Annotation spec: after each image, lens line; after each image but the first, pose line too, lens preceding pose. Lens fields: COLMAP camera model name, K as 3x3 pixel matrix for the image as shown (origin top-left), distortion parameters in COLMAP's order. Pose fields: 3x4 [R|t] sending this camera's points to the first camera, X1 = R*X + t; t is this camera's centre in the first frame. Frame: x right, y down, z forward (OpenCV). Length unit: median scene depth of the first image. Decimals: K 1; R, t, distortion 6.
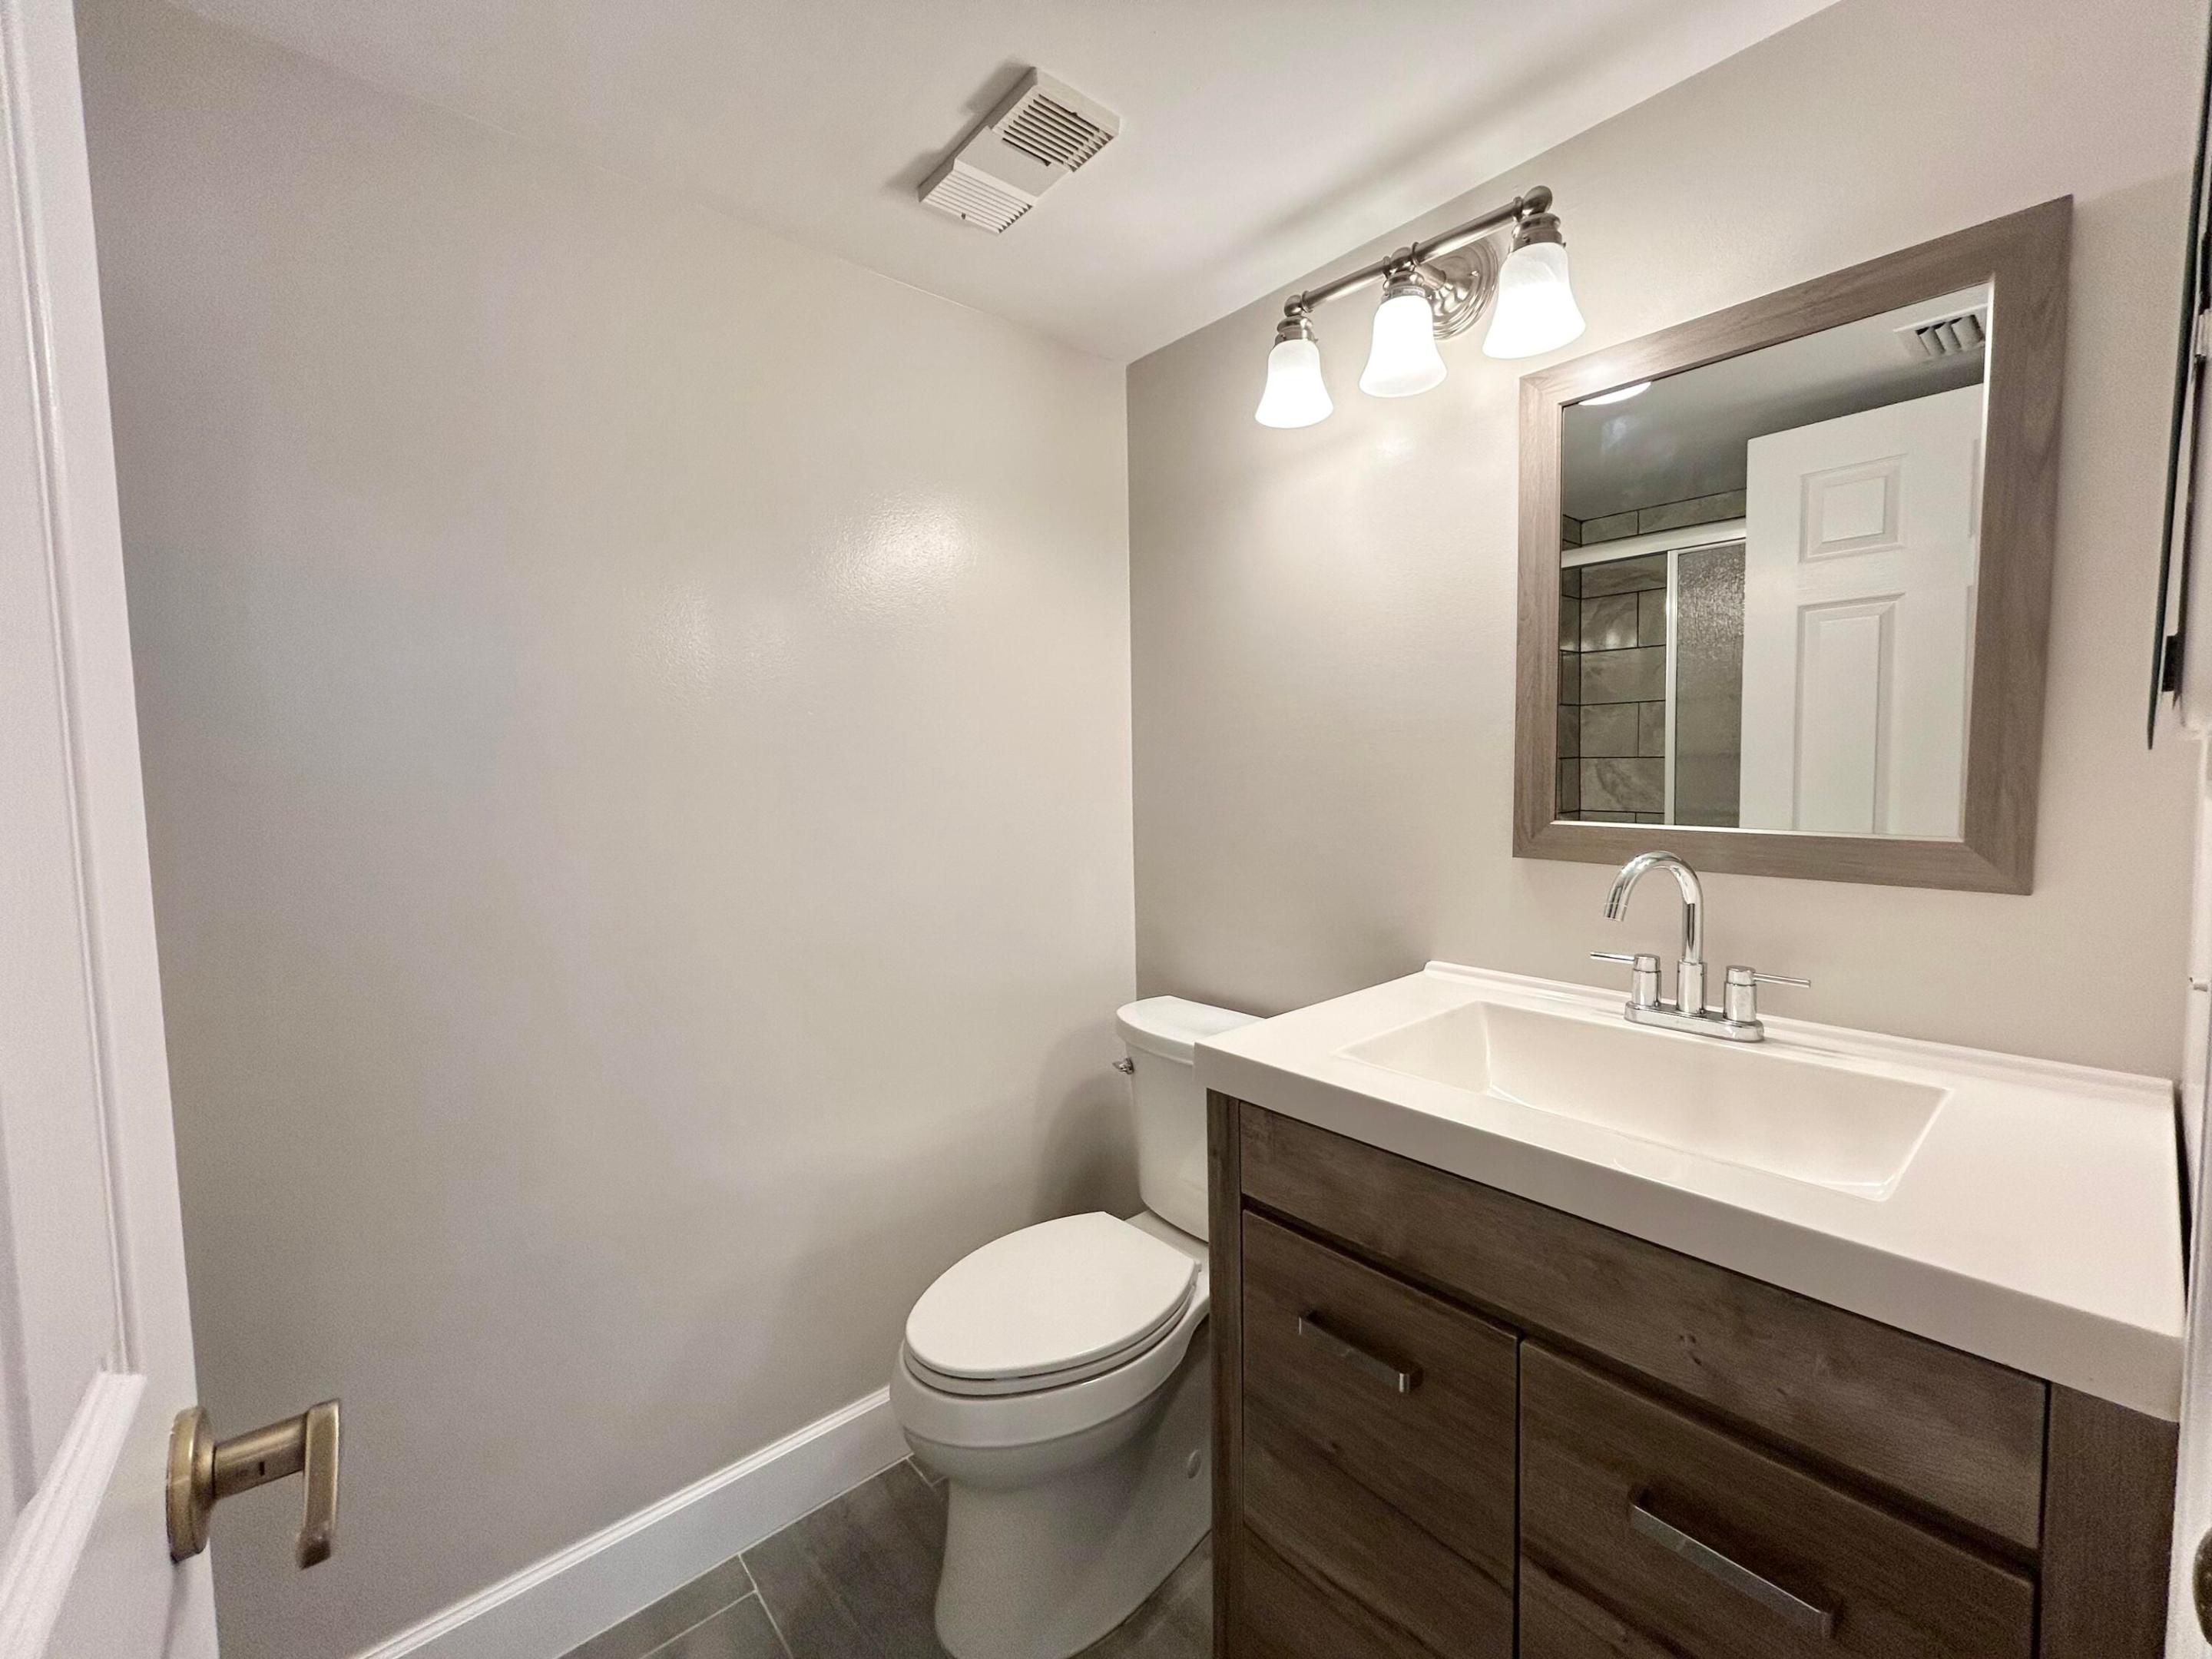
lens RADIAL K [[901.2, 0, 1106.9], [0, 901.2, 822.8], [0, 0, 1]] dist [-0.000961, 0.002218]
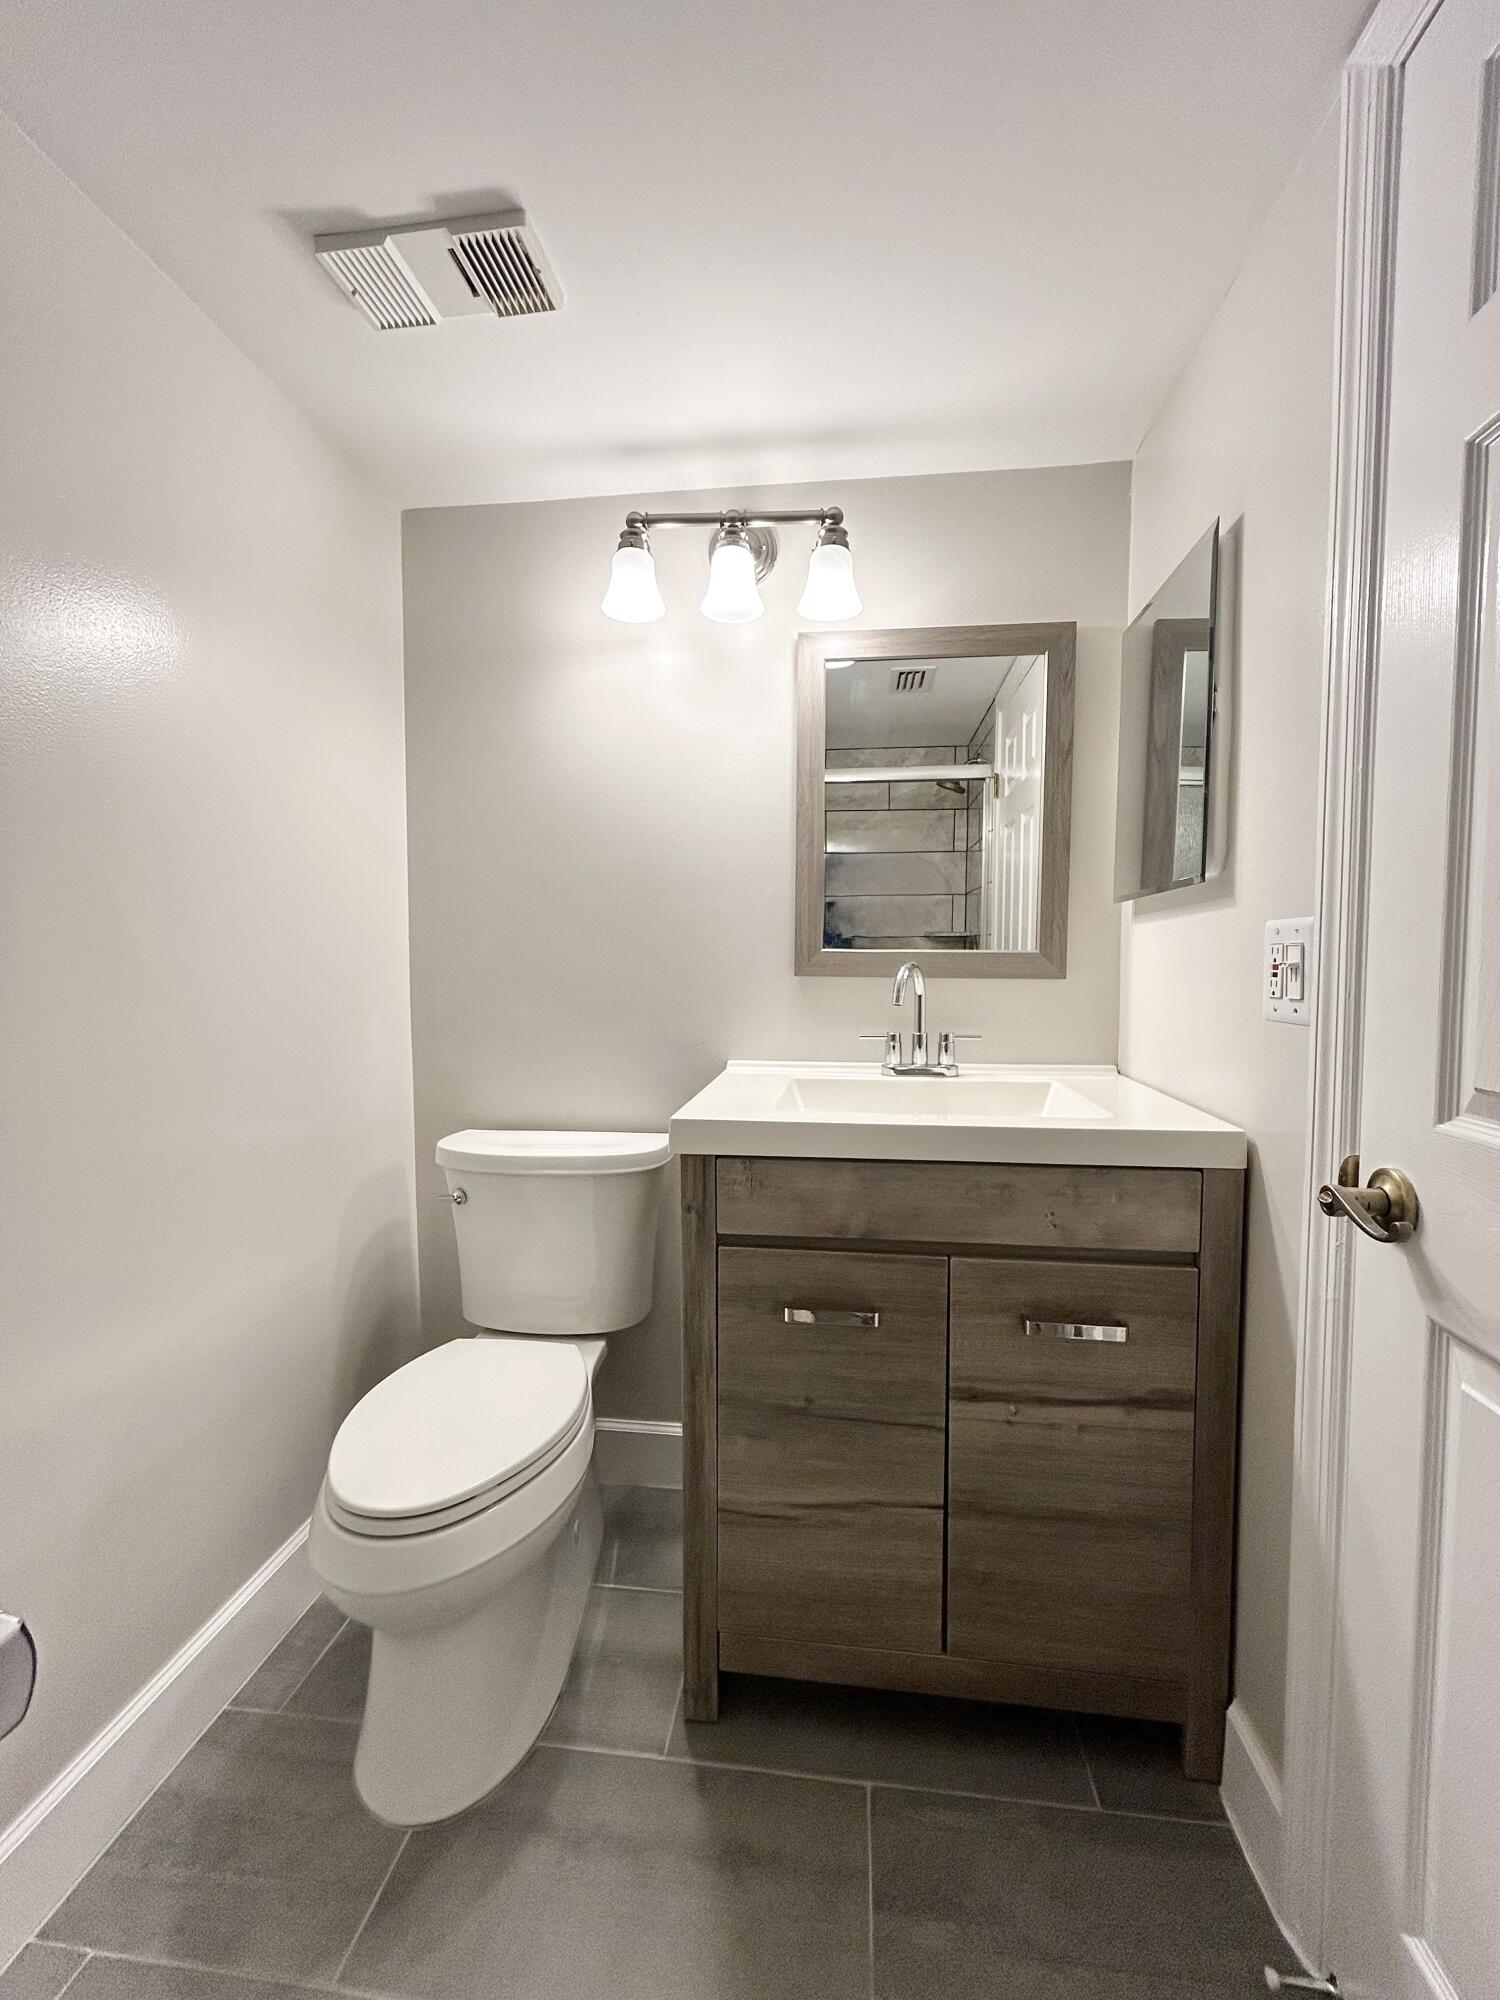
lens RADIAL K [[814.8, 0, 751.5], [0, 814.8, 1003.5], [0, 0, 1]] dist [-0.000961, 0.002218]
pose [[0.744338, -0.019944, 0.667505, -0.532895], [0.030727, 0.999518, -0.004400, 0.101427], [-0.667096, 0.023785, 0.744592, 0.133460]]
